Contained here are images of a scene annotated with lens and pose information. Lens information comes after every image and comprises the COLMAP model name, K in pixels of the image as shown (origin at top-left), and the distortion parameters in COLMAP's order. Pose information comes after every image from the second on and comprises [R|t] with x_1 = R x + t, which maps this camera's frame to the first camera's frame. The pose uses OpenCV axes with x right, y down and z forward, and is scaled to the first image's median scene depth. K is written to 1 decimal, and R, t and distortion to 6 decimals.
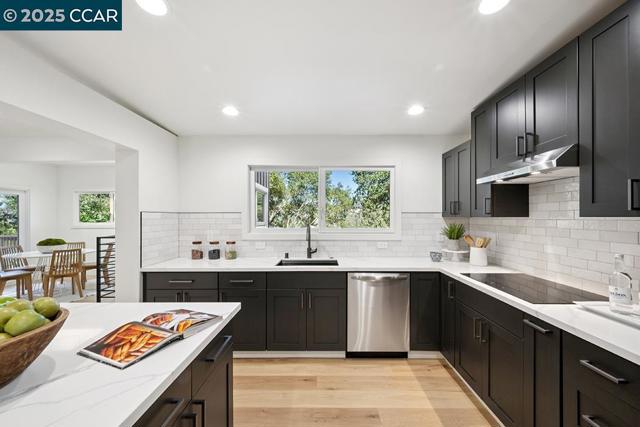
lens RADIAL K [[261.5, 0, 321.0], [0, 261.5, 215.5], [0, 0, 1]] dist [-0.002205, -0.000174]
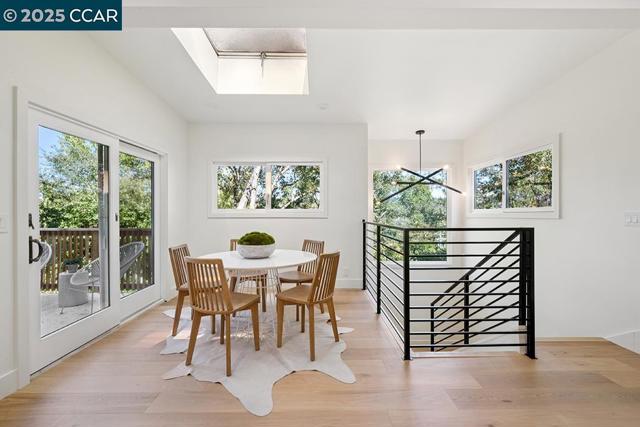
lens RADIAL K [[267.2, 0, 320.8], [0, 267.2, 210.9], [0, 0, 1]] dist [-0.001967, -0.000072]
pose [[0.999891, 0.001689, 0.014696, -1.589576], [-0.001689, 0.999999, -0.000007, 0.073007], [-0.014696, -0.000018, 0.999892, 0.754089]]
